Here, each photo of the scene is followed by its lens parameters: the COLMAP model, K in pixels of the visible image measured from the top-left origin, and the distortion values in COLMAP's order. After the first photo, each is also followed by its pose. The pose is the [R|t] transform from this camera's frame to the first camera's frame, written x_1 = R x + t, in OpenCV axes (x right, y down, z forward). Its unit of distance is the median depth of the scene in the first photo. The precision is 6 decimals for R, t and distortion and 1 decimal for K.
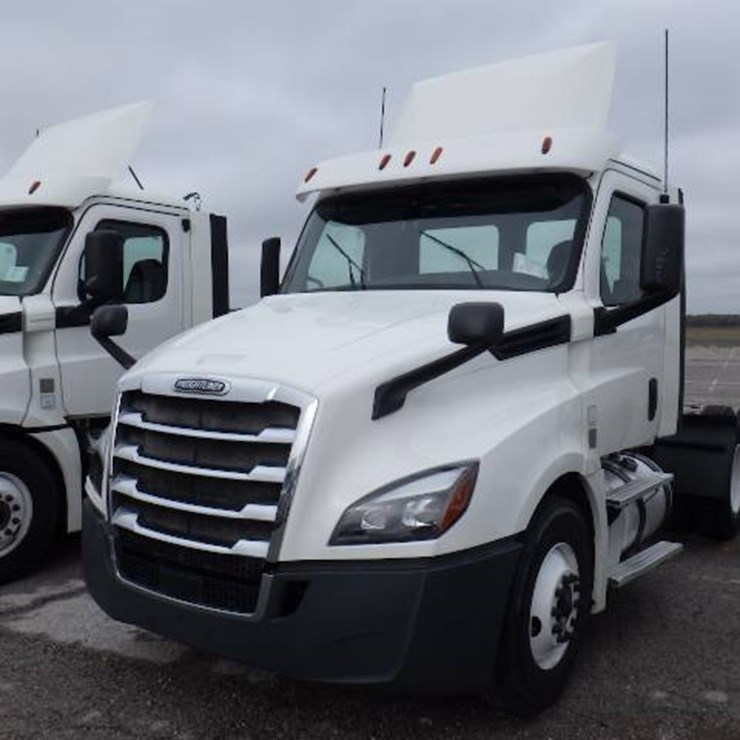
lens RADIAL K [[829.0, 0, 369.2], [0, 829.0, 374.6], [0, 0, 1]] dist [0.017483, 0.000000]
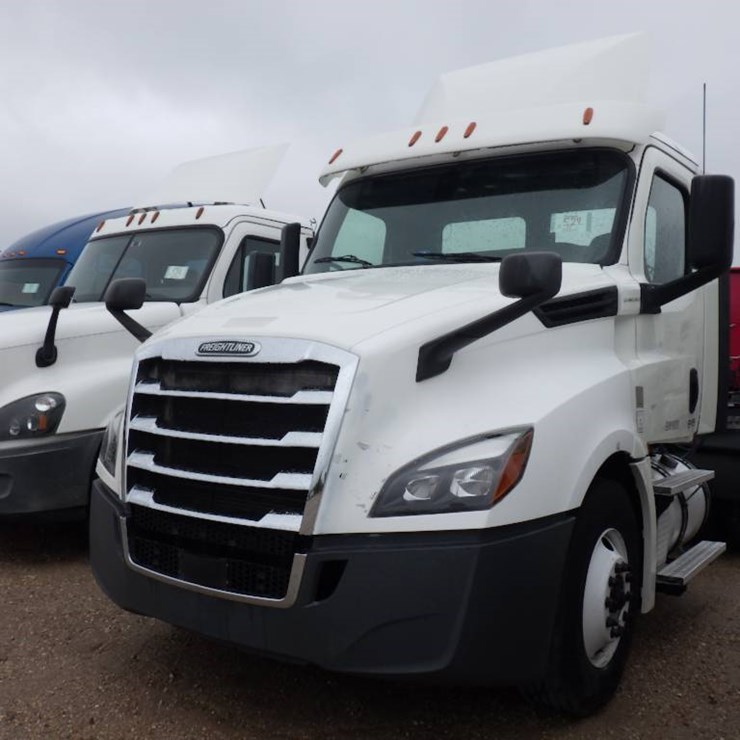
lens RADIAL K [[829.0, 0, 379.9], [0, 829.0, 356.8], [0, 0, 1]] dist [0.017483, 0.000000]
pose [[0.999811, 0.010485, 0.016344, -0.044051], [-0.009445, 0.998003, -0.062458, 0.071629], [-0.016966, 0.062292, 0.997914, 0.069887]]
